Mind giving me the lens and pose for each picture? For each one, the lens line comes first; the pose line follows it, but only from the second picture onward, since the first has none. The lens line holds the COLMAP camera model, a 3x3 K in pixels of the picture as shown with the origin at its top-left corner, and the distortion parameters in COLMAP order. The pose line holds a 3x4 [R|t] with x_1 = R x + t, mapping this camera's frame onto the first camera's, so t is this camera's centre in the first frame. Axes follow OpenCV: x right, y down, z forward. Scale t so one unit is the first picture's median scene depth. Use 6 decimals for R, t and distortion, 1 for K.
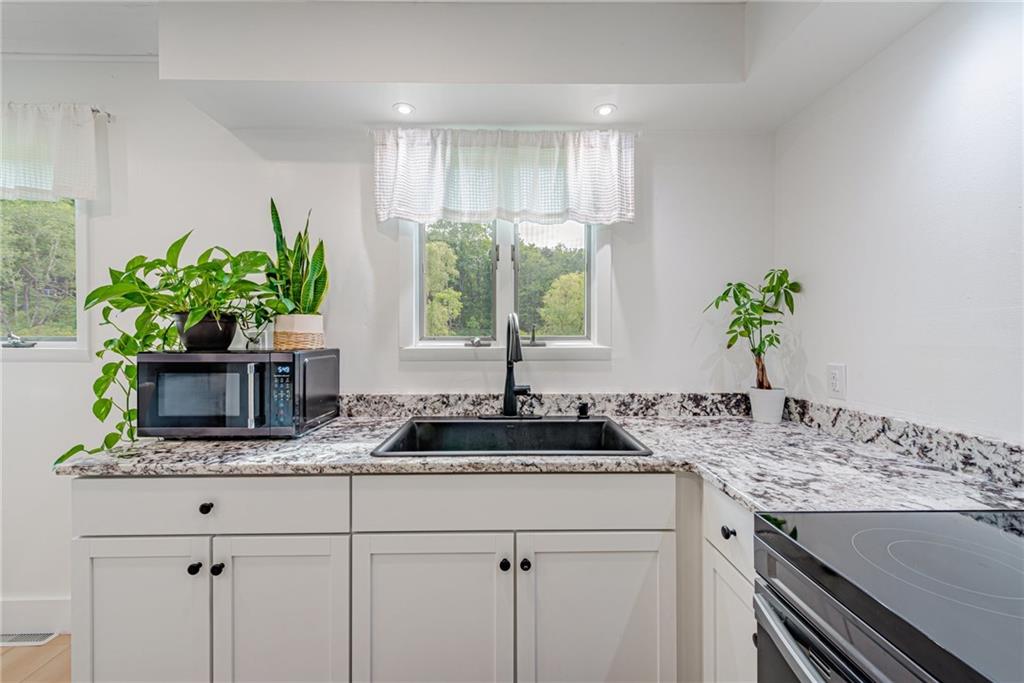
lens RADIAL K [[402.0, 0, 509.3], [0, 402.0, 341.5], [0, 0, 1]] dist [0.009828, -0.000277]
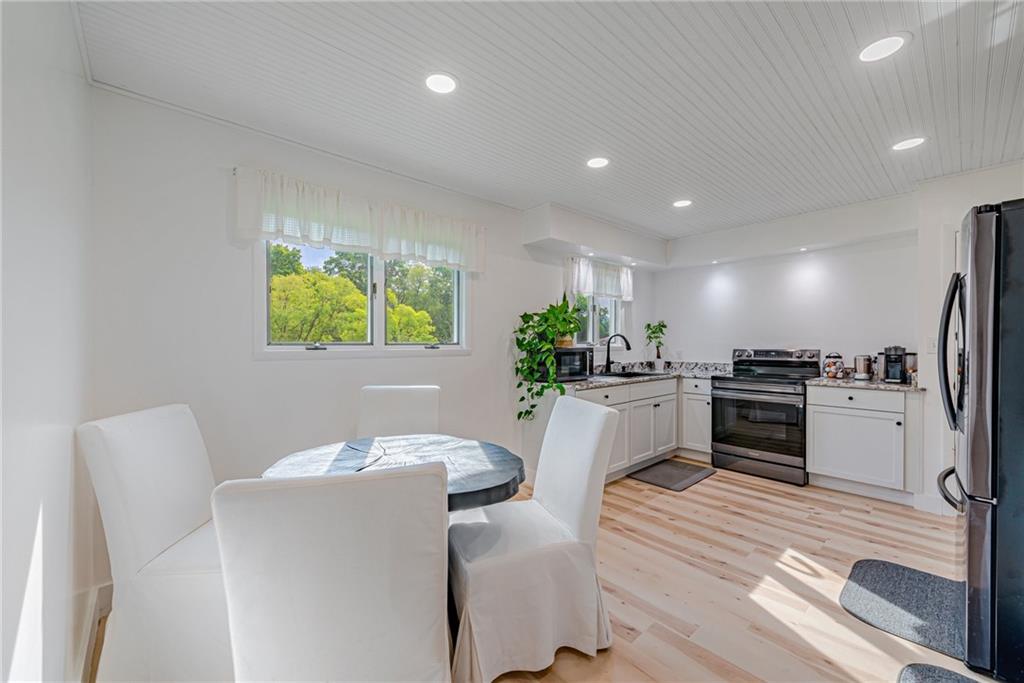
lens RADIAL K [[402.0, 0, 507.6], [0, 402.0, 337.4], [0, 0, 1]] dist [0.009828, -0.000277]
pose [[0.756106, 0.007573, 0.654405, -2.250951], [0.006762, 0.999789, -0.019382, 0.003766], [-0.654414, 0.019080, 0.755896, -0.575636]]
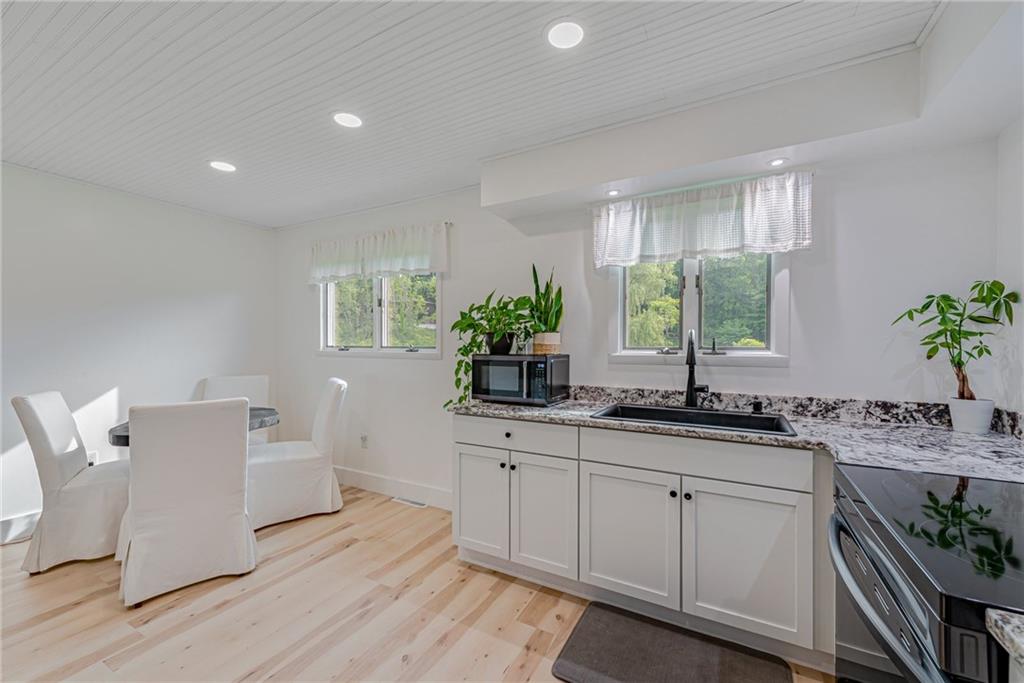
lens RADIAL K [[402.0, 0, 509.6], [0, 402.0, 348.2], [0, 0, 1]] dist [0.009828, -0.000277]
pose [[0.868477, 0.005038, -0.495704, 0.139489], [-0.008797, 0.999948, -0.005250, 0.004120], [0.495652, 0.008921, 0.868476, -0.445760]]
